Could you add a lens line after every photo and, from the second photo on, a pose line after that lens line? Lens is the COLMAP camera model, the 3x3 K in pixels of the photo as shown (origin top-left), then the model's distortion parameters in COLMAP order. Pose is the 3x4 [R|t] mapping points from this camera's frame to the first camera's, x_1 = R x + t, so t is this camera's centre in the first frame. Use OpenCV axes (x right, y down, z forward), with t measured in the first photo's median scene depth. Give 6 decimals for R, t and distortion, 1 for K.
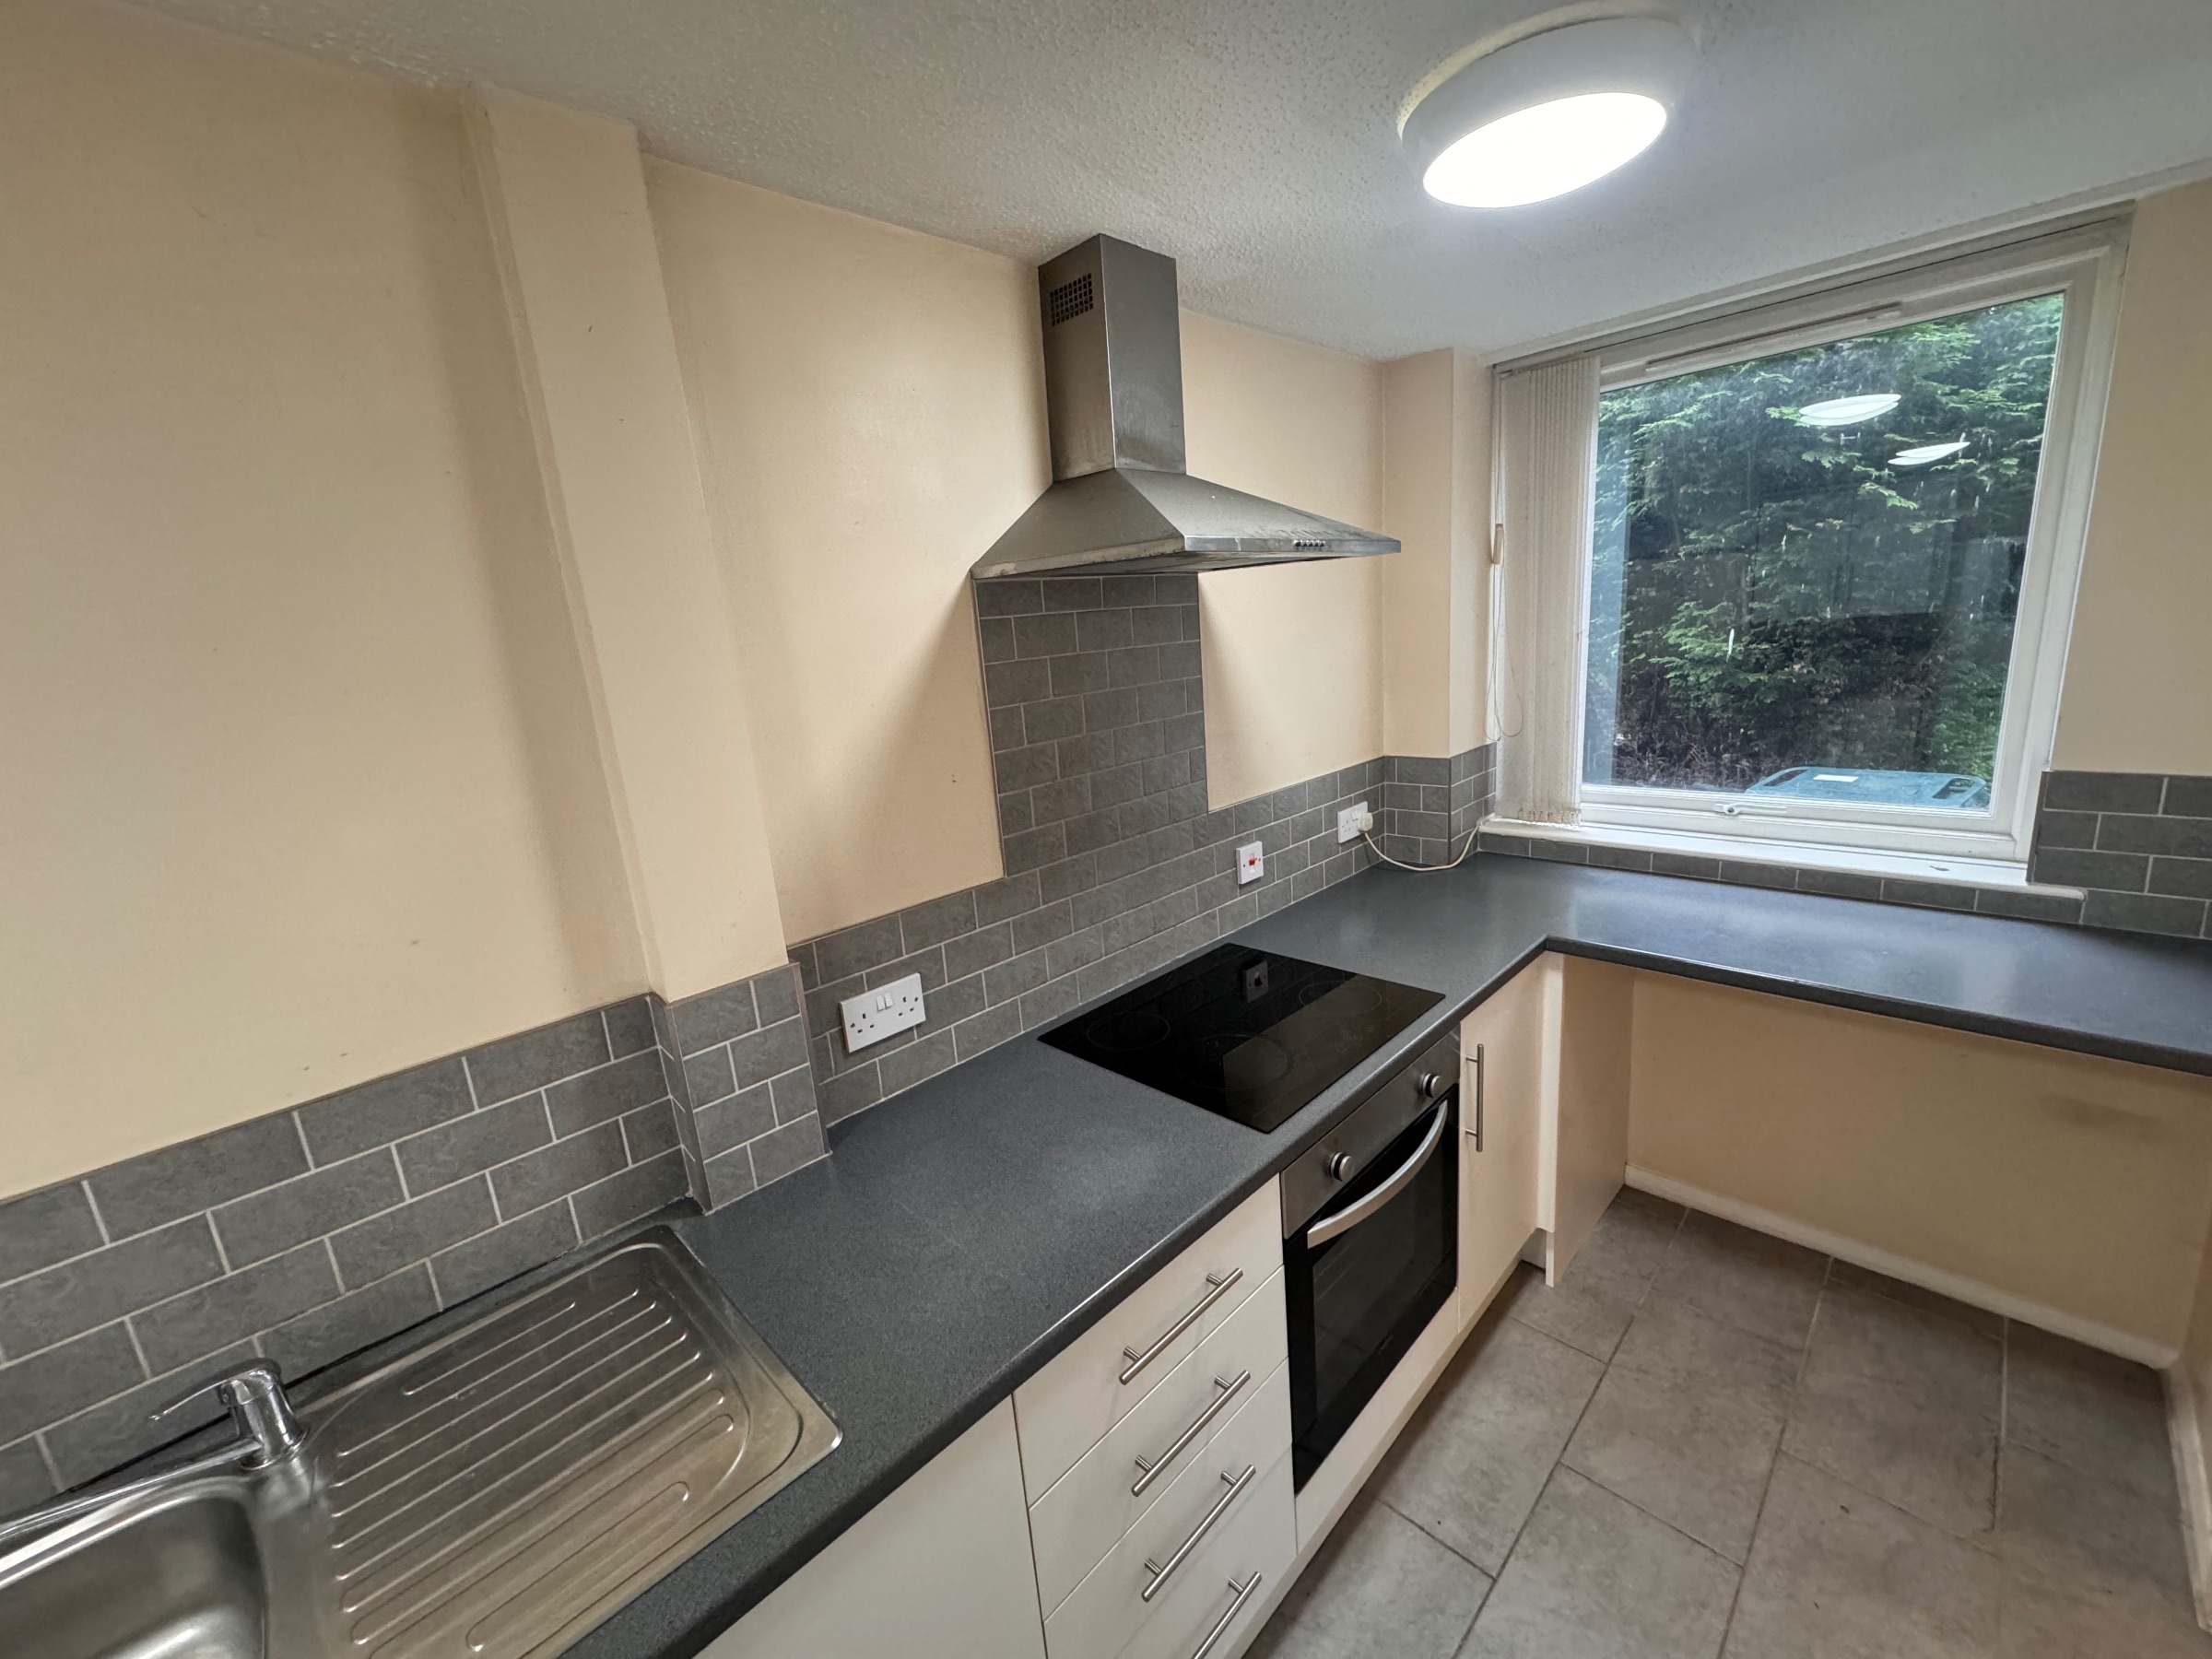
lens RADIAL K [[888.0, 0, 1098.4], [0, 888.0, 826.6], [0, 0, 1]] dist [-0.000277, 0.001054]
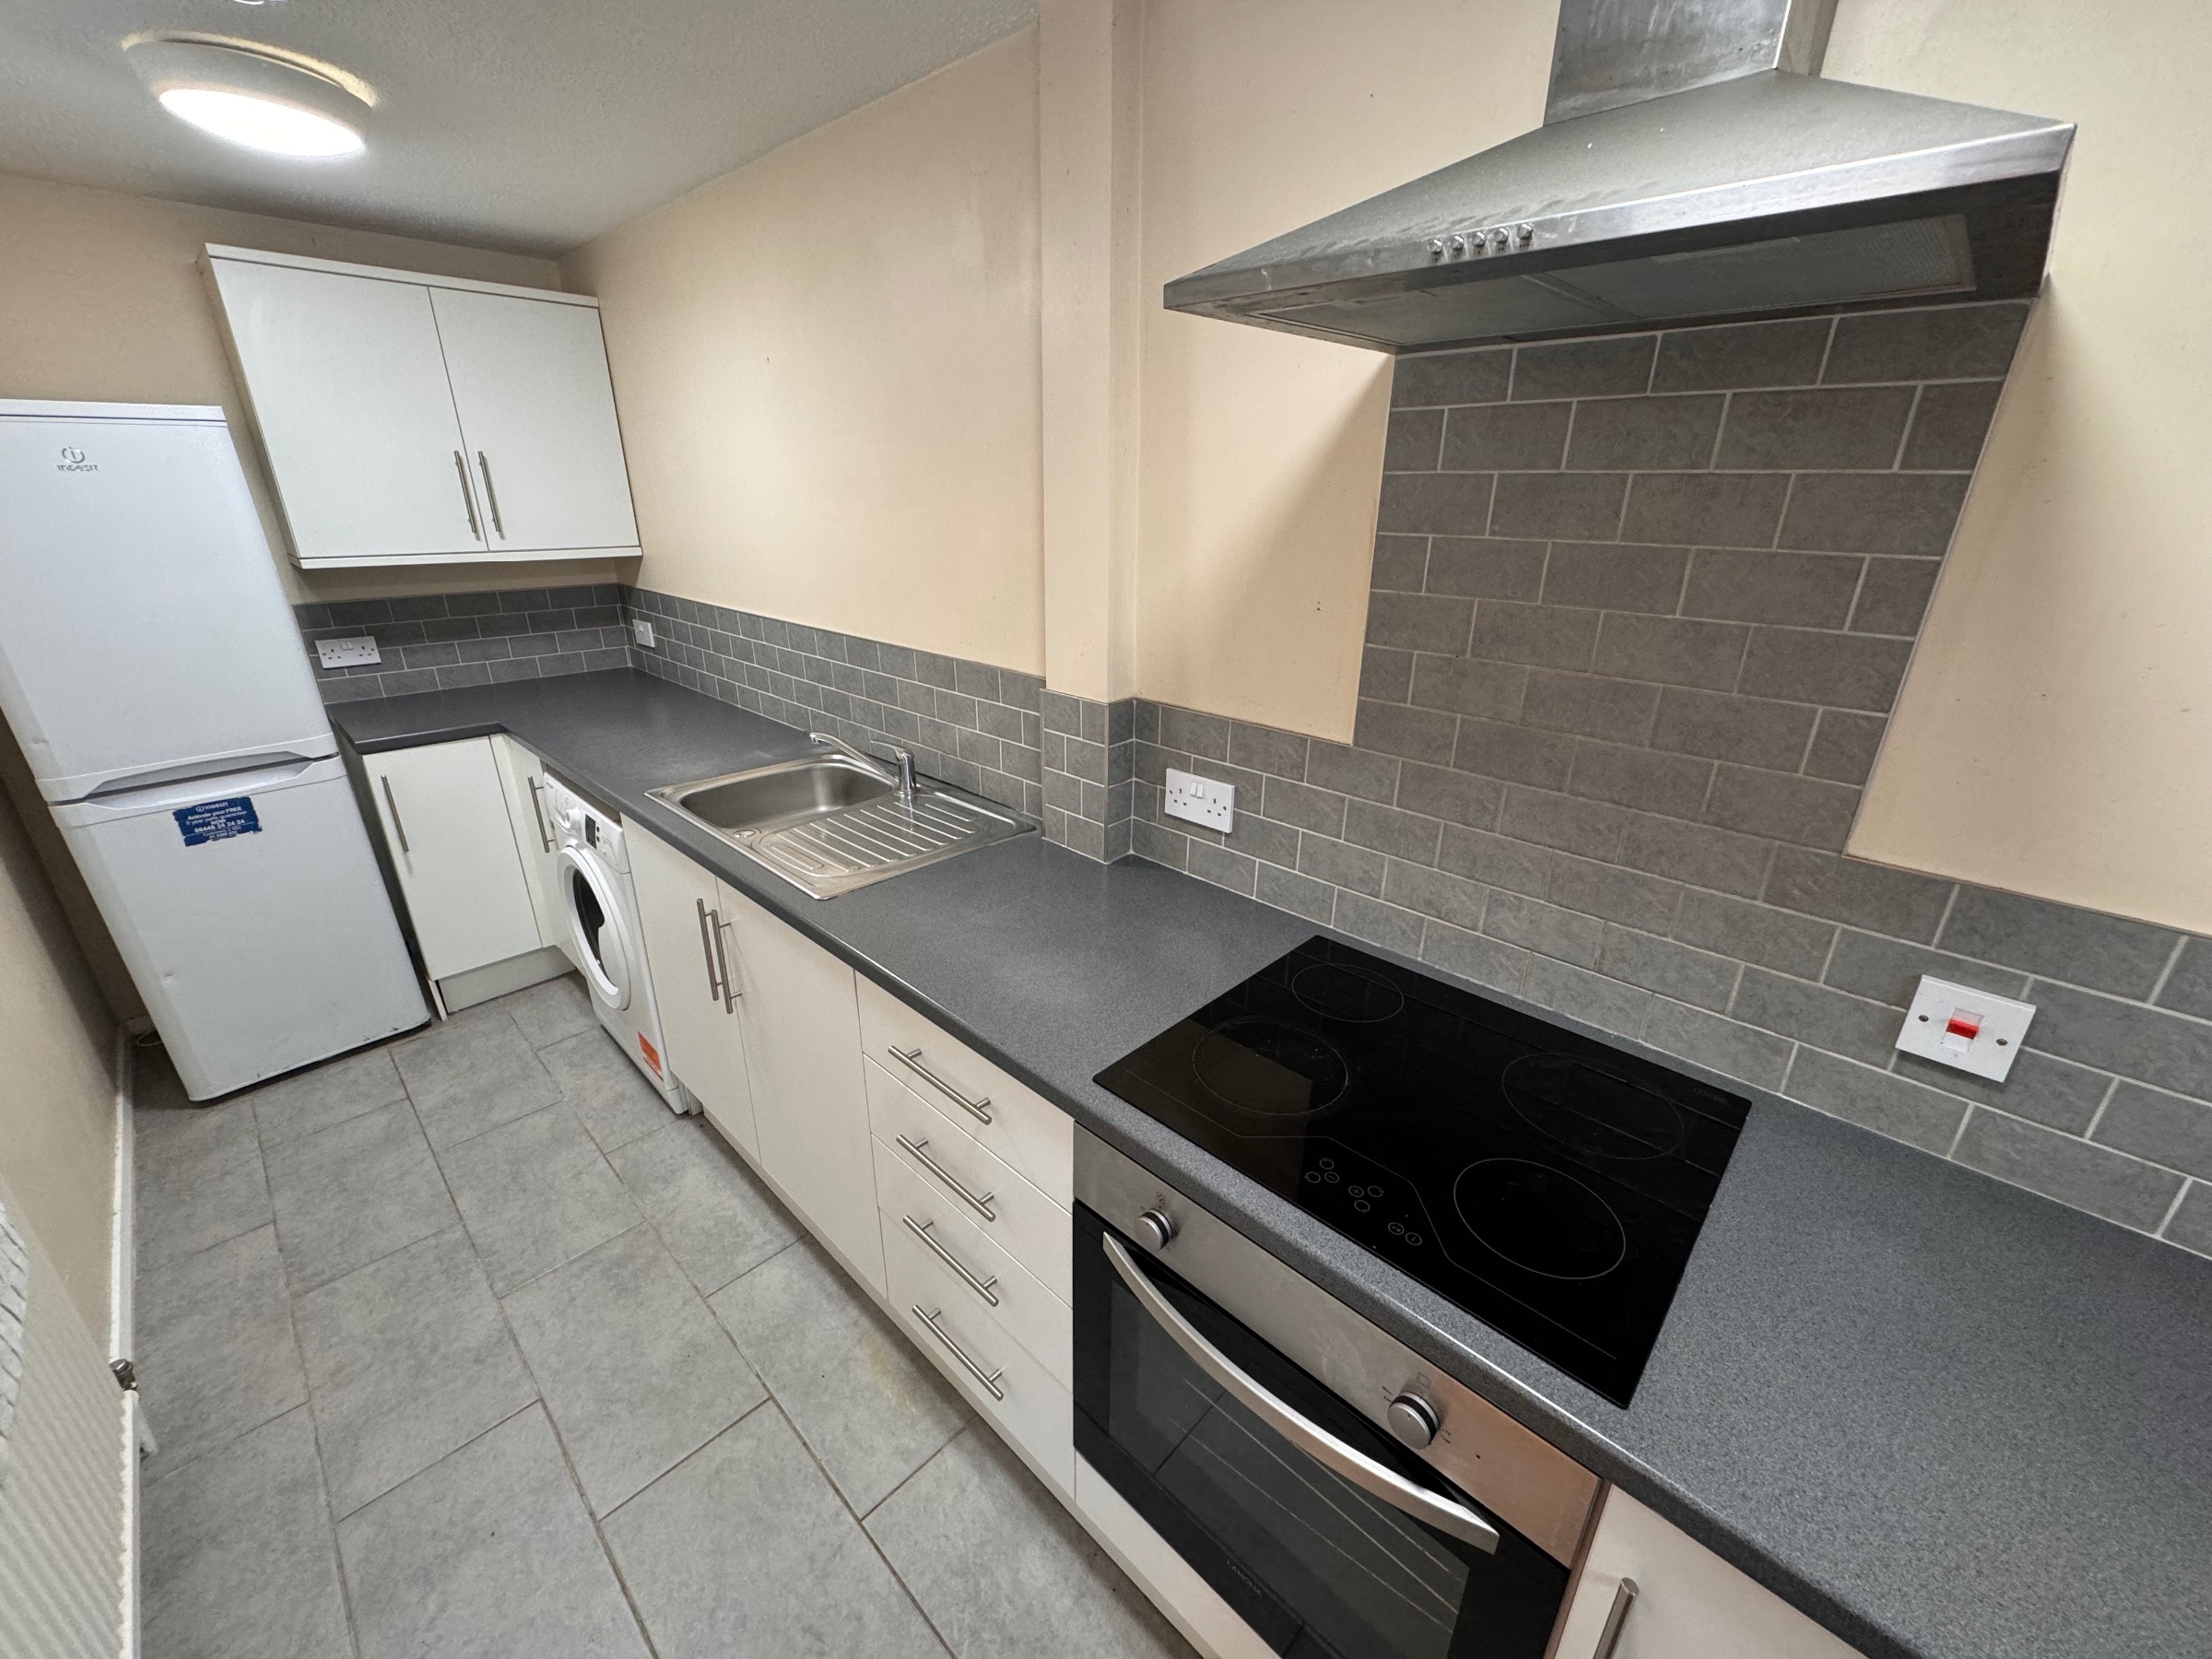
lens RADIAL K [[888.0, 0, 1098.4], [0, 888.0, 826.6], [0, 0, 1]] dist [-0.000277, 0.001054]
pose [[0.018828, 0.436985, -0.899272, 0.652635], [-0.232270, 0.876736, 0.421171, -0.166103], [0.972469, 0.200944, 0.118006, 0.673131]]
